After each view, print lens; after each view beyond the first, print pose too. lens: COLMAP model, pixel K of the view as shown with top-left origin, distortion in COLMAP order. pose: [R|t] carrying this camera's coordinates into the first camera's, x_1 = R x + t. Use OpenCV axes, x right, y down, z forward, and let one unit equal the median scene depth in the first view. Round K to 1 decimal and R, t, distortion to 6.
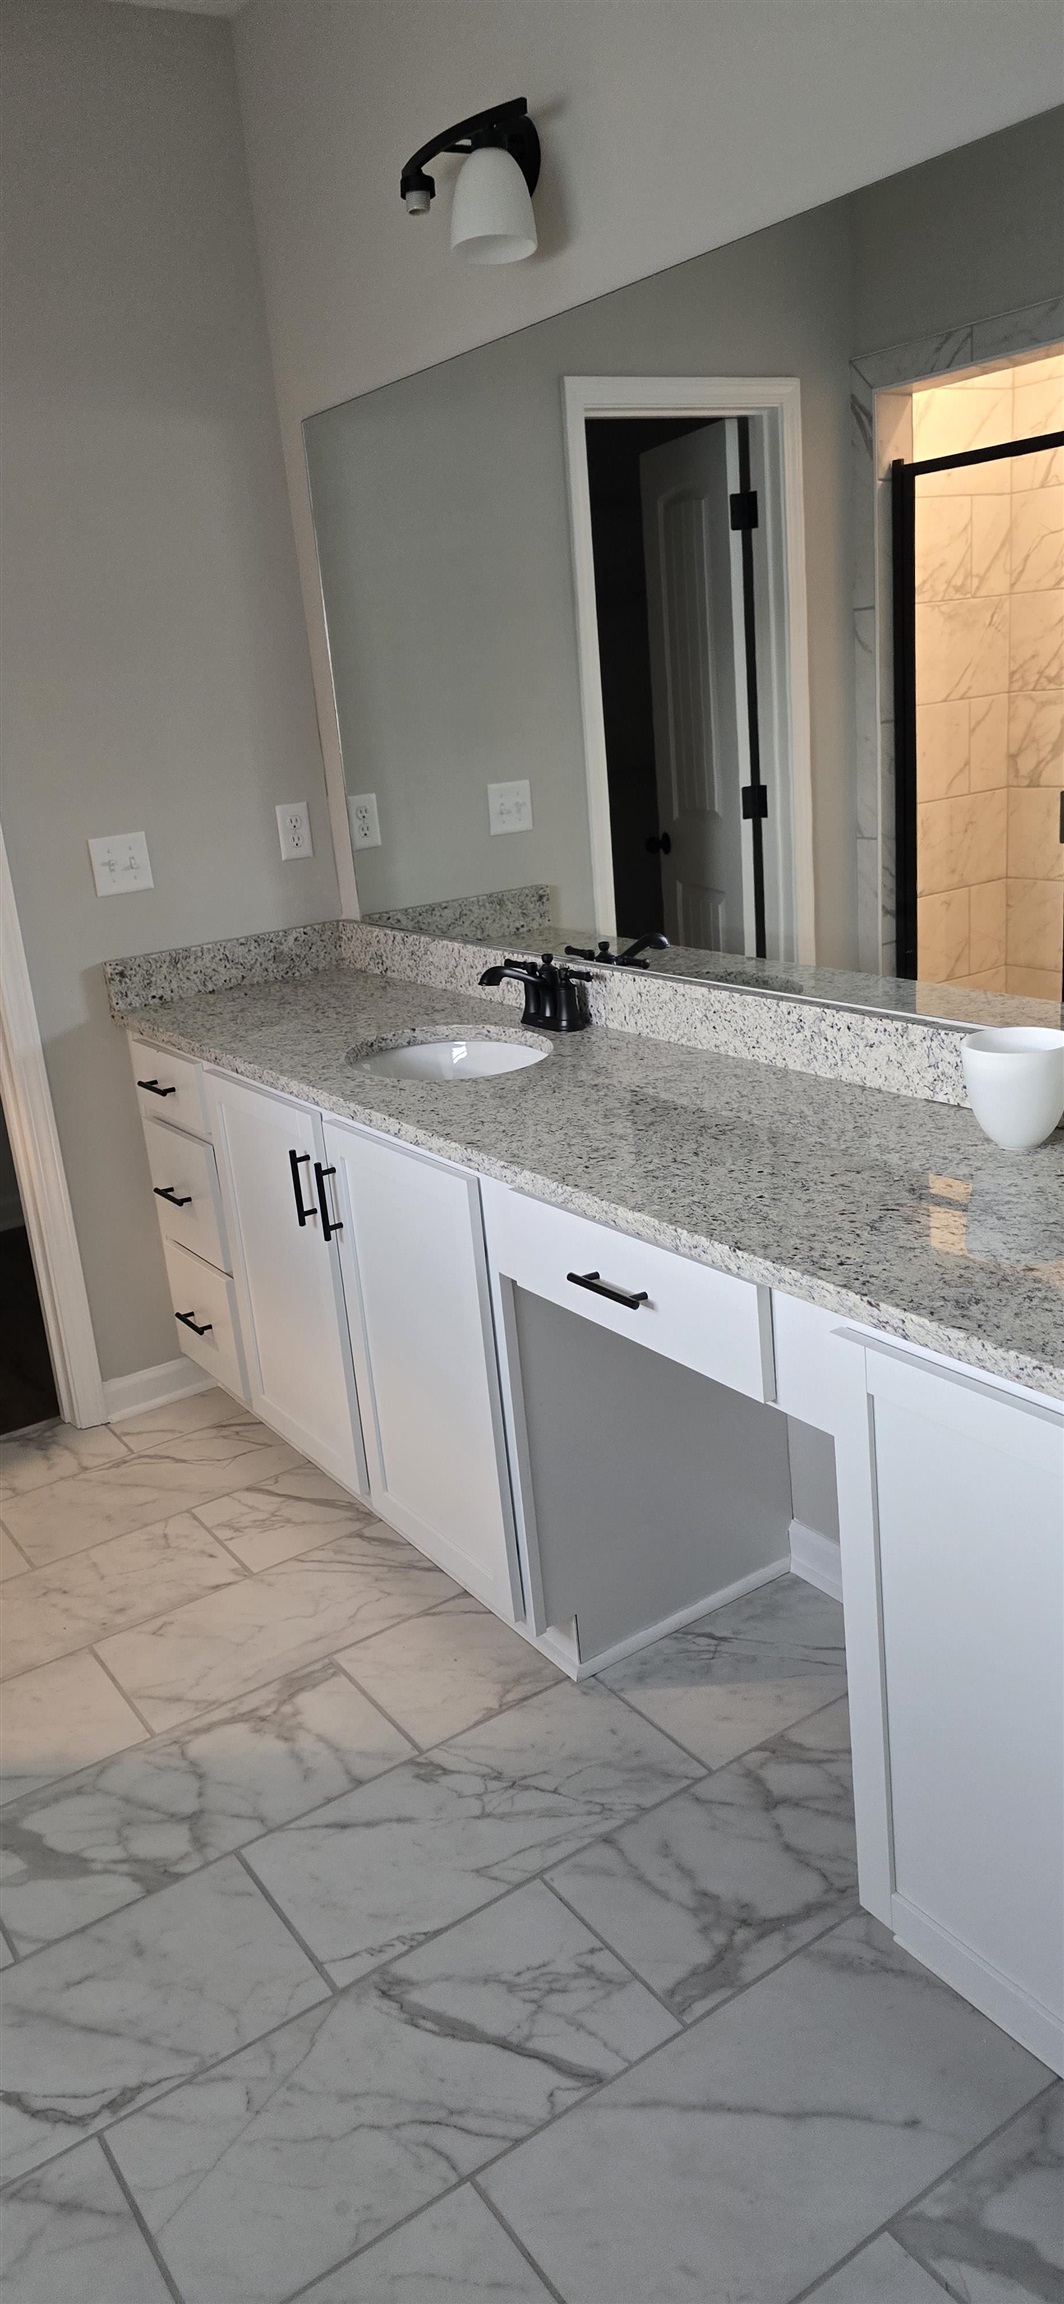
lens RADIAL K [[1548.9, 0, 508.2], [0, 1548.9, 1136.8], [0, 0, 1]] dist [0.048826, -0.050859]
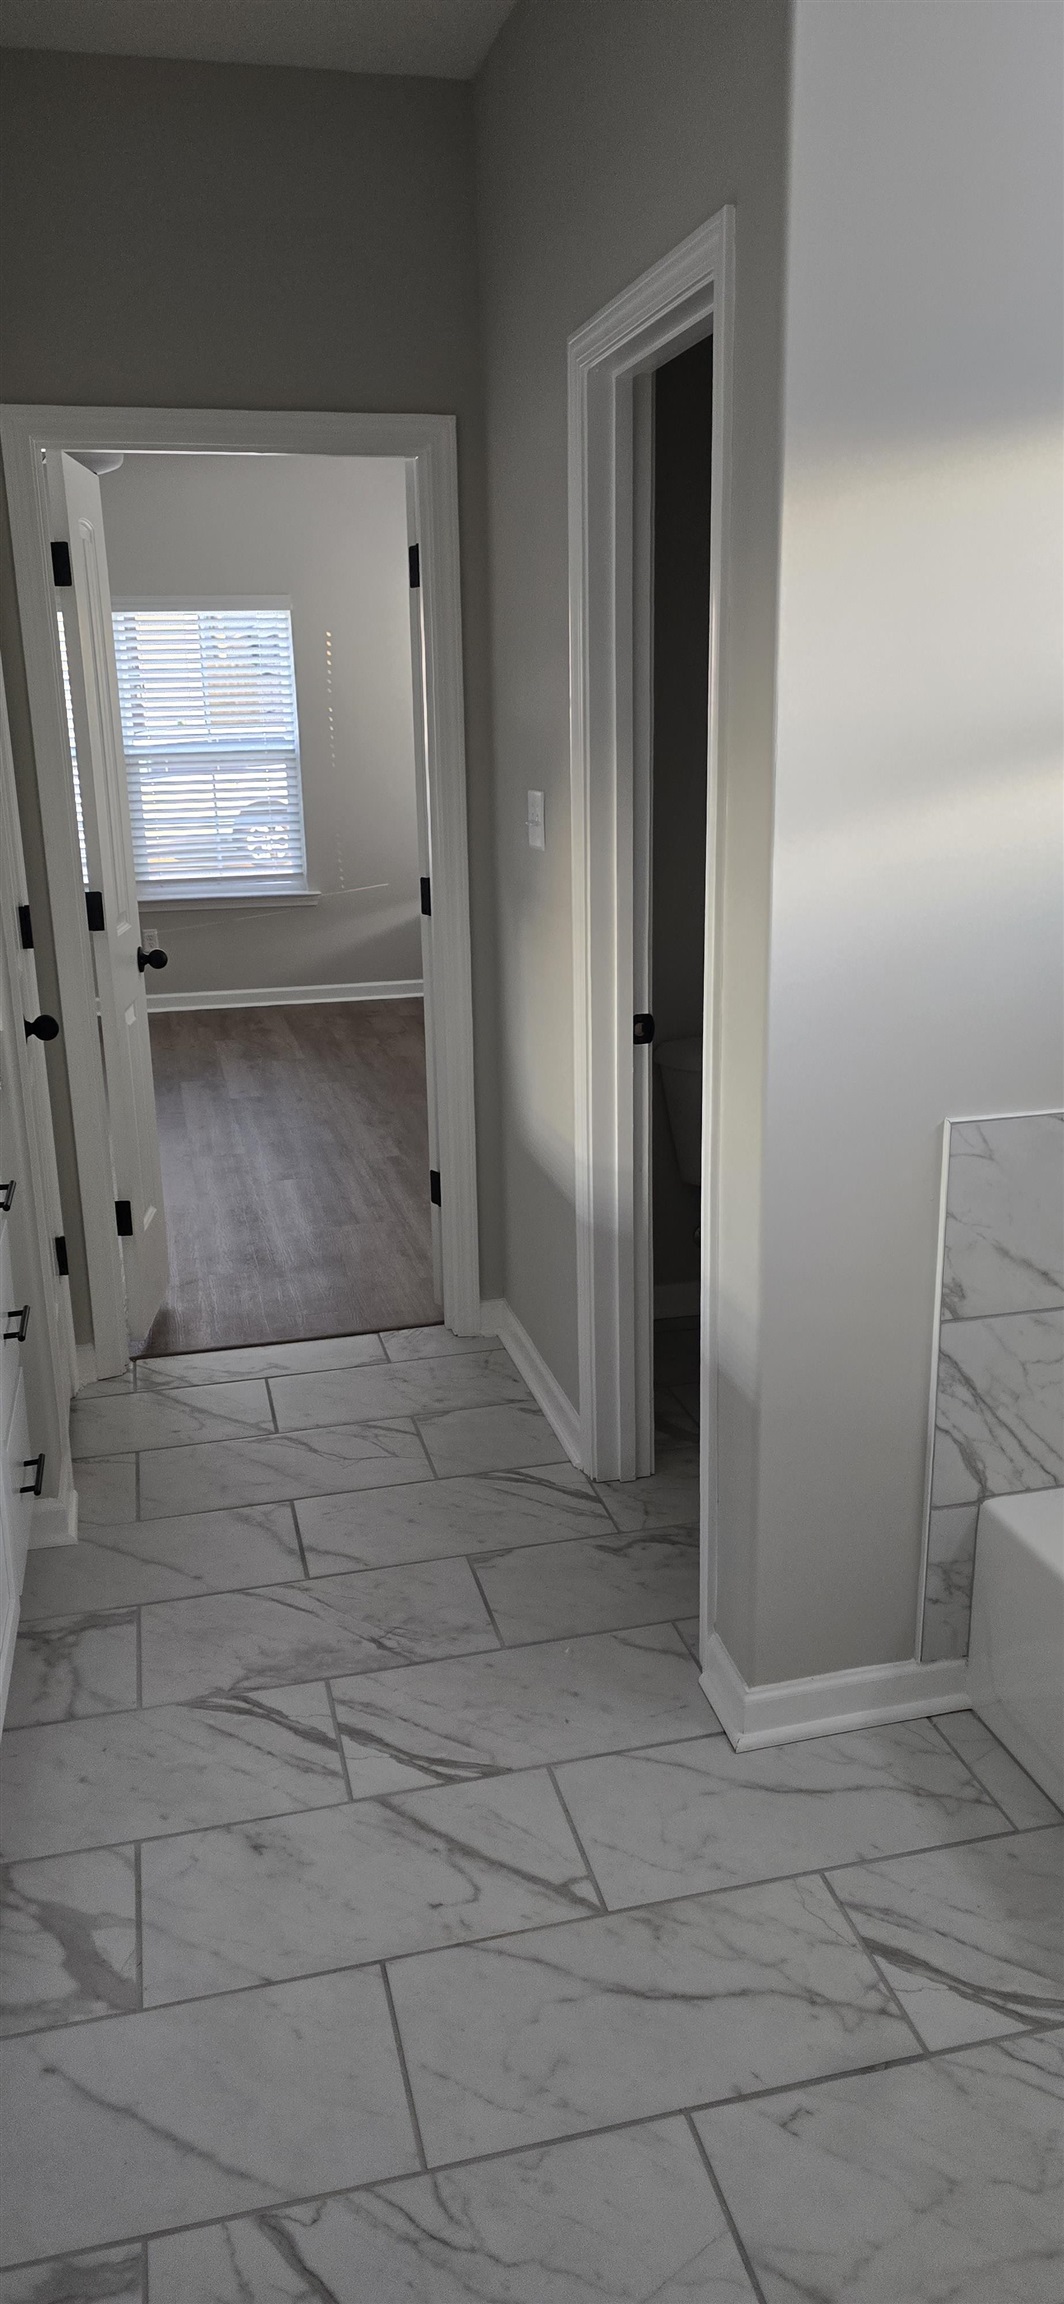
lens RADIAL K [[1550.1, 0, 520.9], [0, 1550.1, 1156.2], [0, 0, 1]] dist [0.056758, -0.047916]
pose [[-0.933621, 0.010986, 0.358094, -0.444641], [0.203217, 0.839412, 0.504074, -0.394385], [-0.295050, 0.543385, -0.785925, 1.376695]]
